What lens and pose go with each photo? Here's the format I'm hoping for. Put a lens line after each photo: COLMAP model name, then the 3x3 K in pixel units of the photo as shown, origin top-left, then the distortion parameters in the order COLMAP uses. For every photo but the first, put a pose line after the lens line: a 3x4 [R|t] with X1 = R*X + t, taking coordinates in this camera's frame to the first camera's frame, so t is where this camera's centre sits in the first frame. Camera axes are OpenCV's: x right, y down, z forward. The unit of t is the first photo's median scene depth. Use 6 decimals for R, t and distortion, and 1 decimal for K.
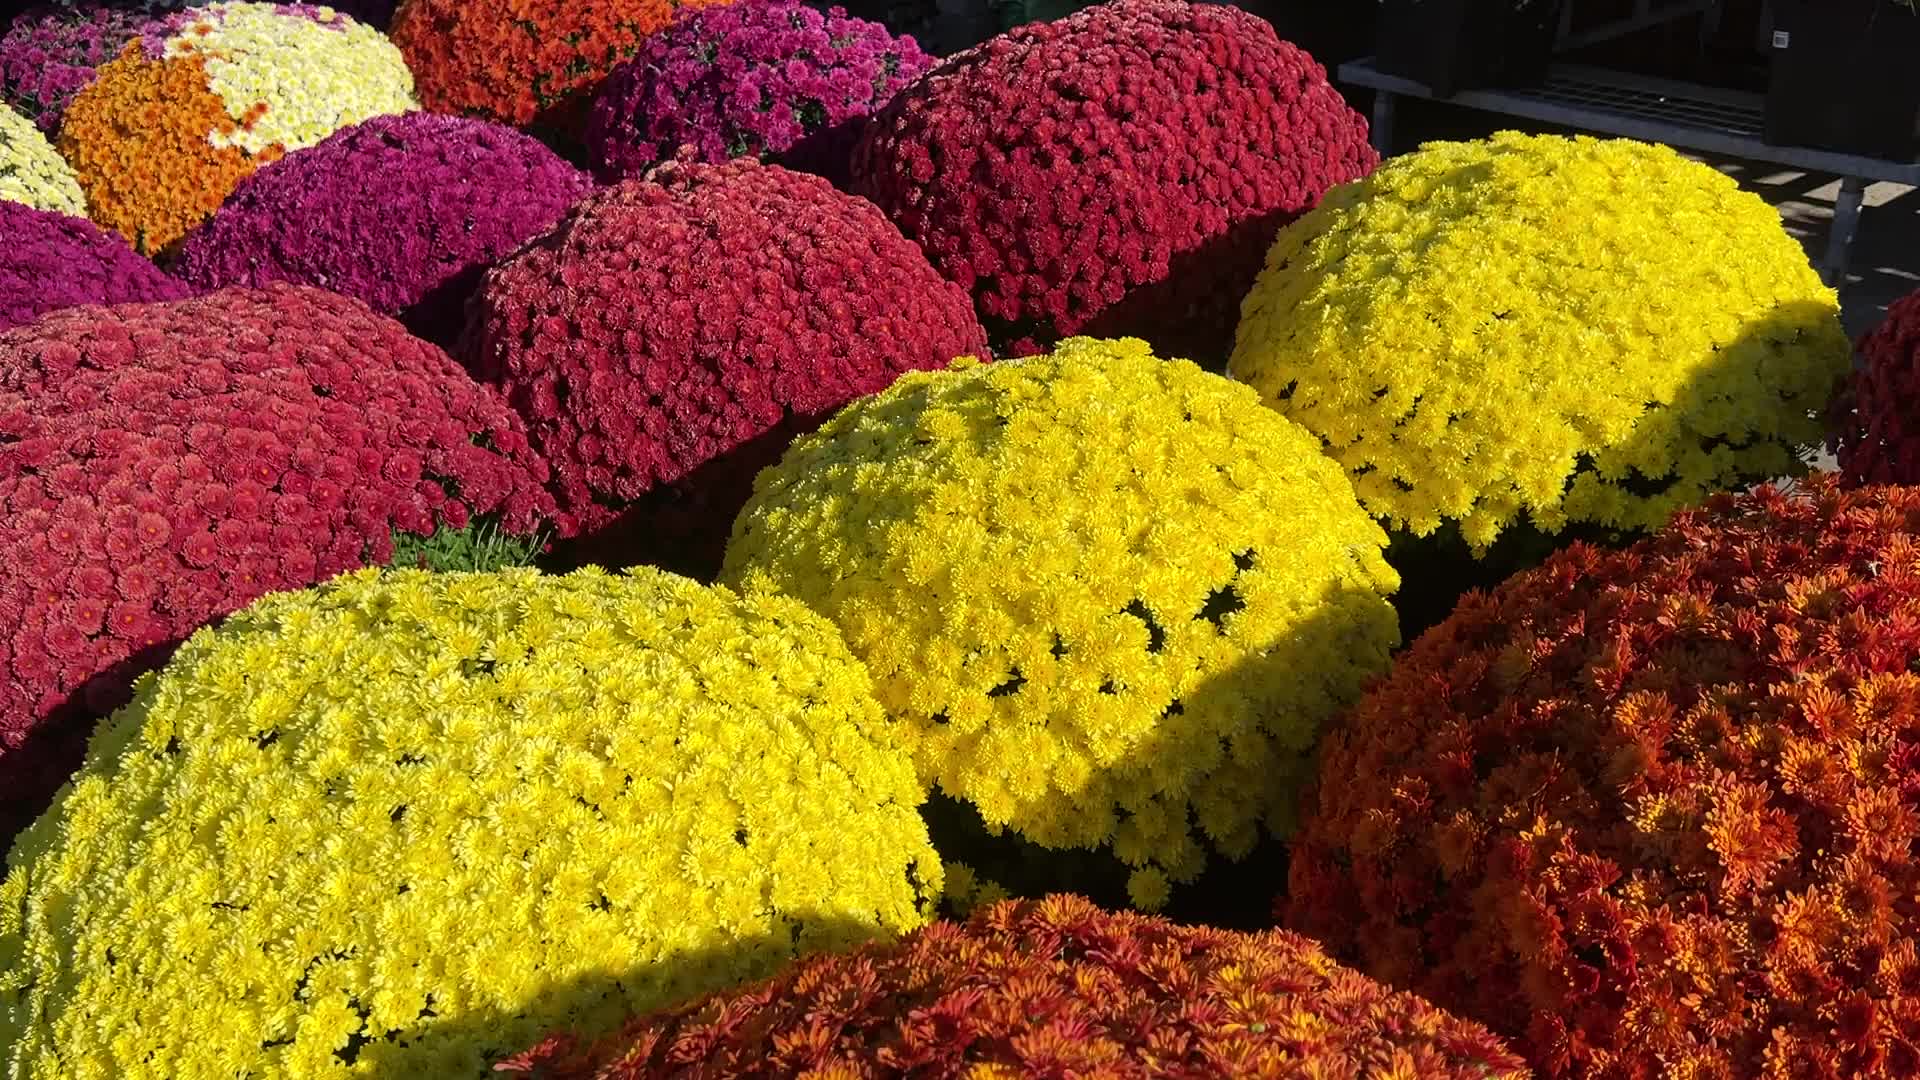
lens RADIAL K [[1708.8, 0, 960.0], [0, 1708.8, 540.0], [0, 0, 1]] dist [0.127278, -0.295986]
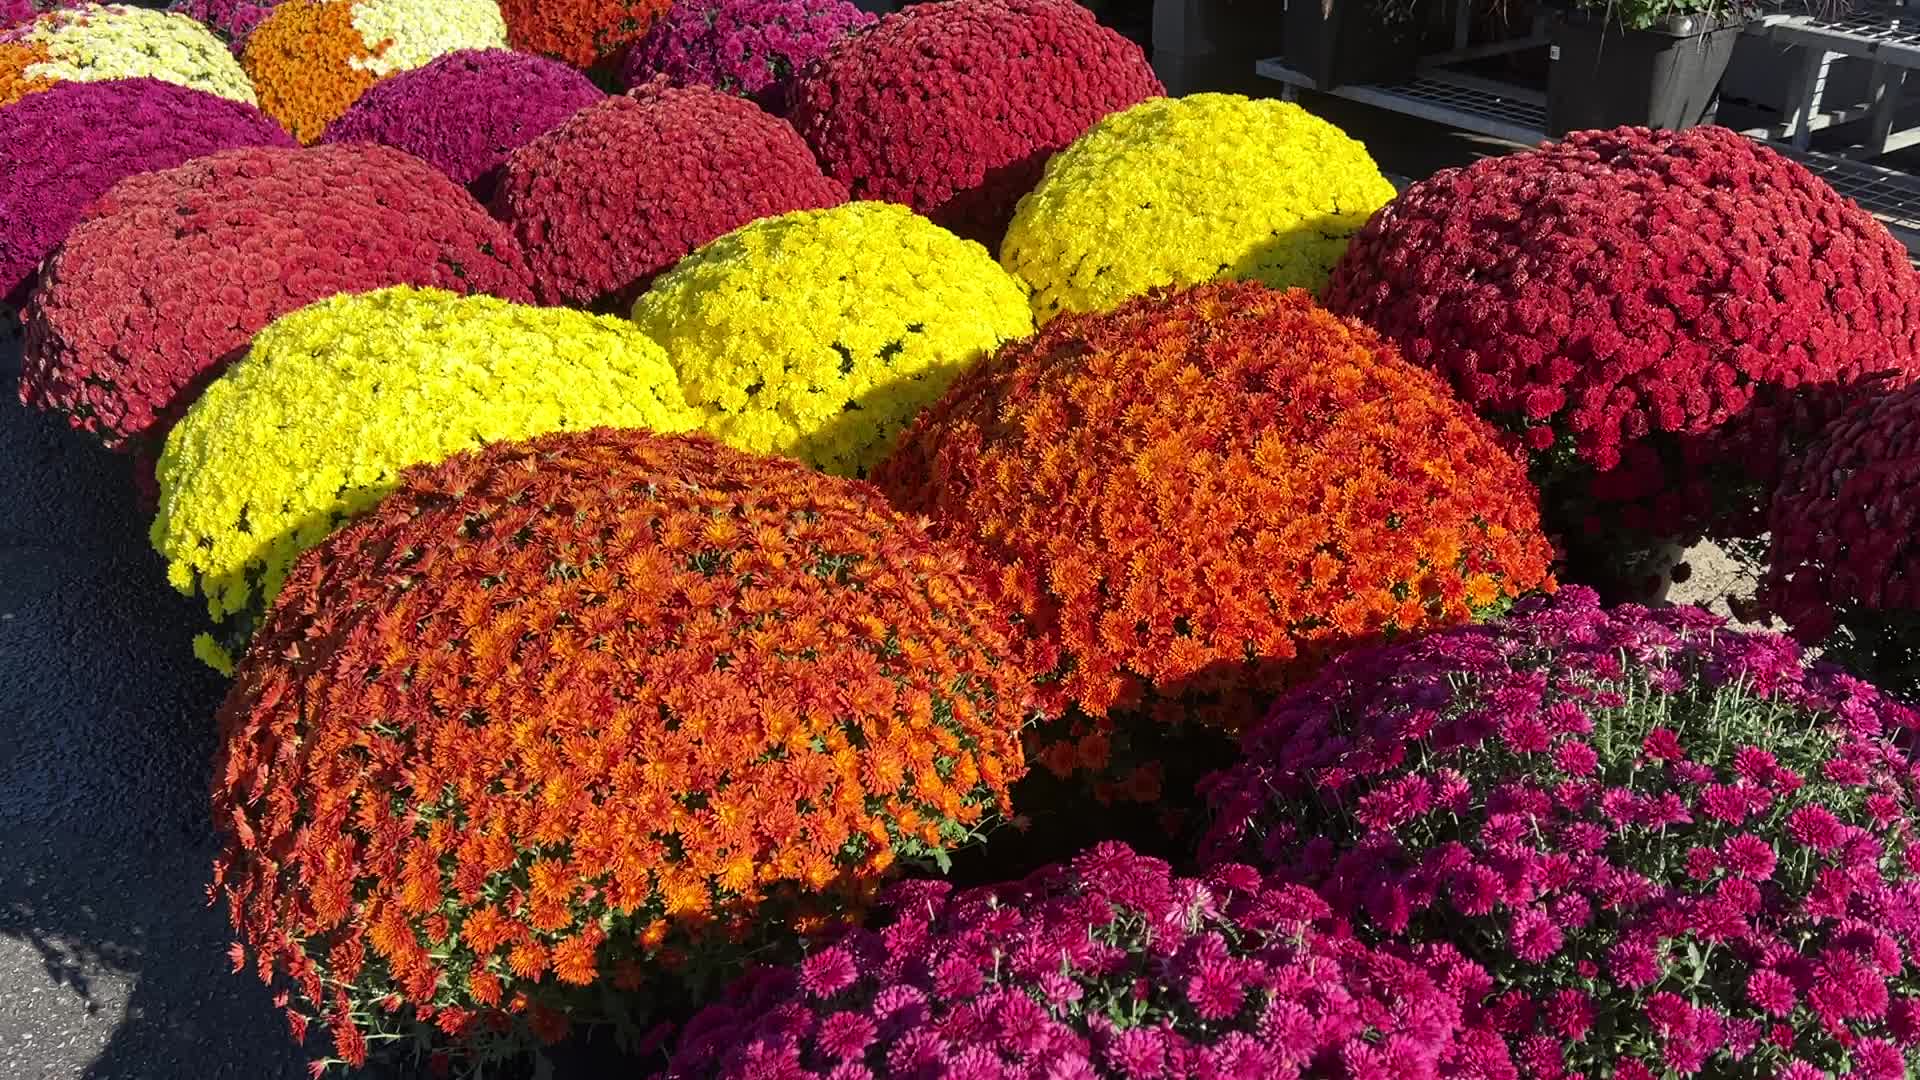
lens RADIAL K [[1709.1, 0, 970.5], [0, 1709.1, 560.5], [0, 0, 1]] dist [0.180127, -0.513222]
pose [[0.994354, 0.075318, -0.074753, 0.266864], [-0.074855, 0.997154, 0.008986, 0.159950], [0.075217, -0.003340, 0.997162, -0.469734]]
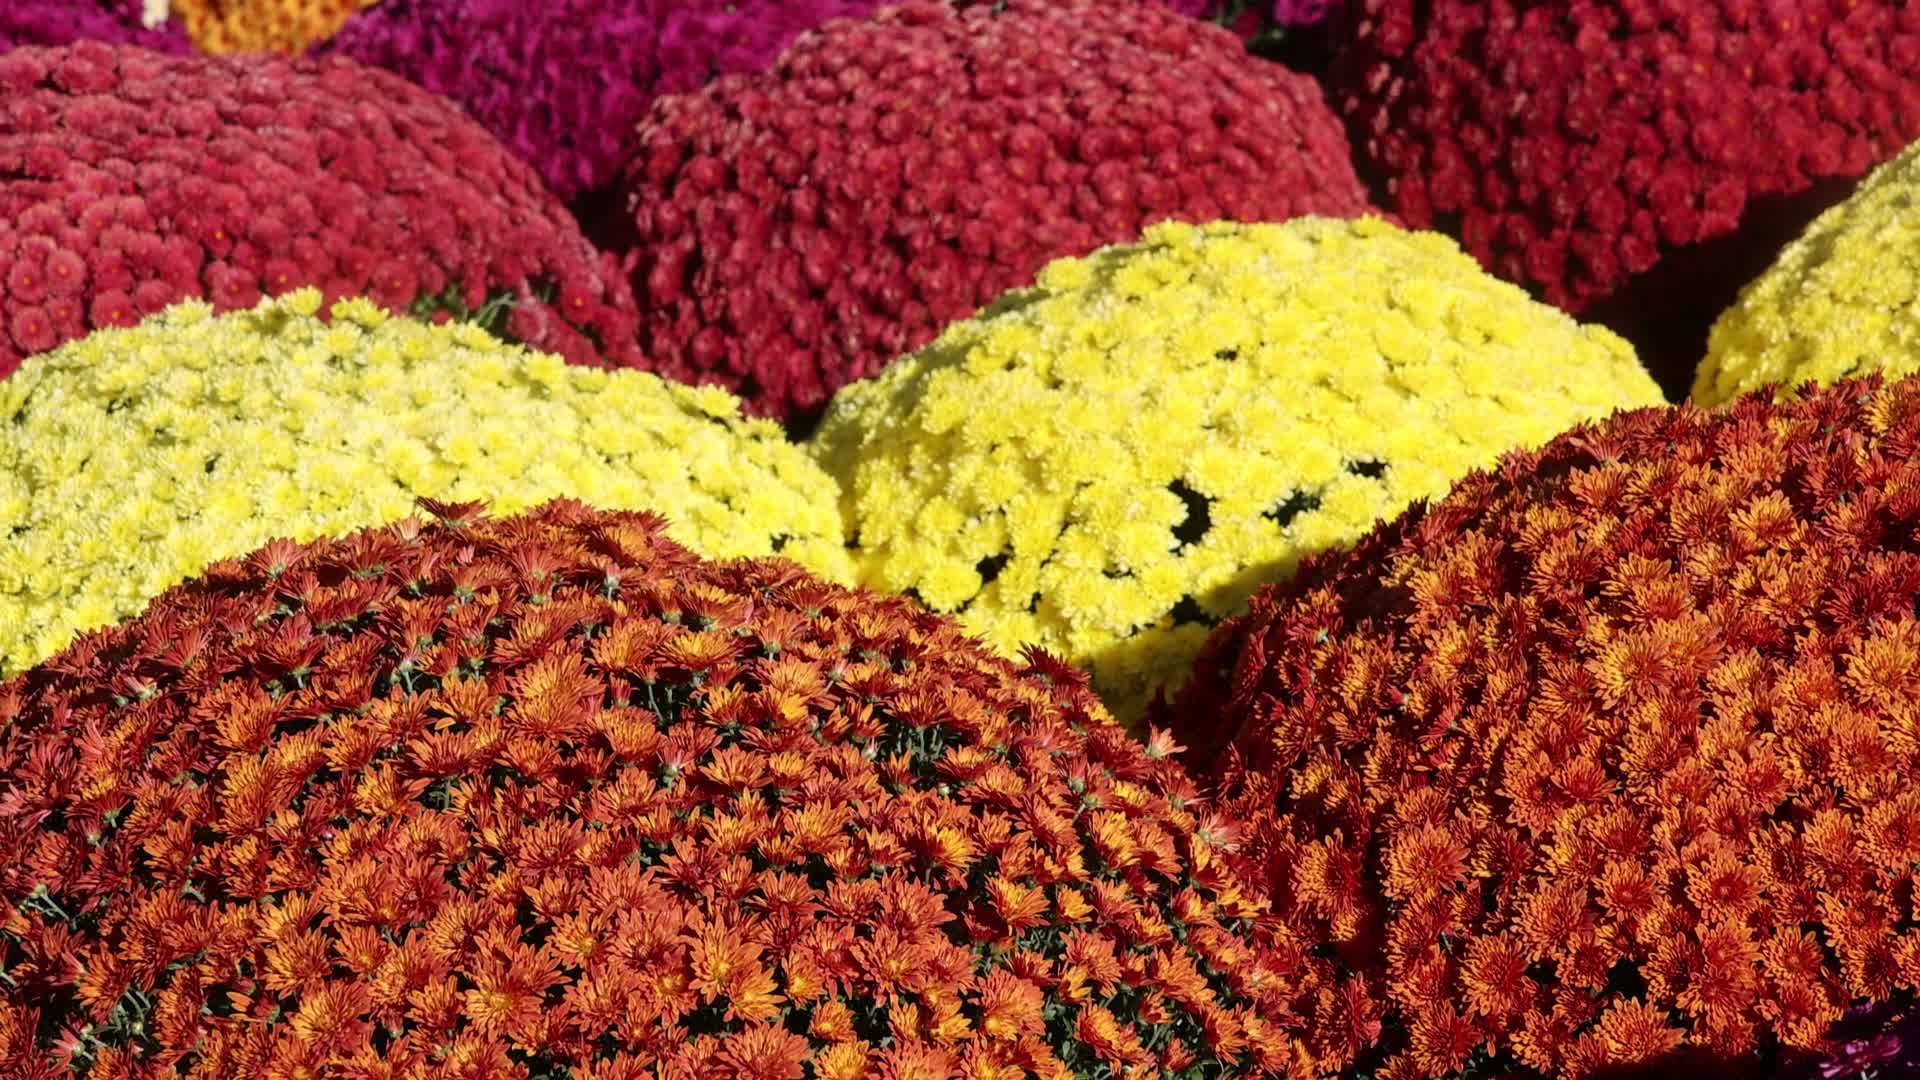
lens RADIAL K [[6139.7, 0, 960.0], [0, 6139.7, 540.0], [0, 0, 1]] dist [0.648666, 1.548101]
pose [[0.926783, 0.129686, -0.352499, 0.700152], [-0.198875, 0.965582, -0.167634, 0.386471], [0.318626, 0.225463, 0.920676, -1.102585]]
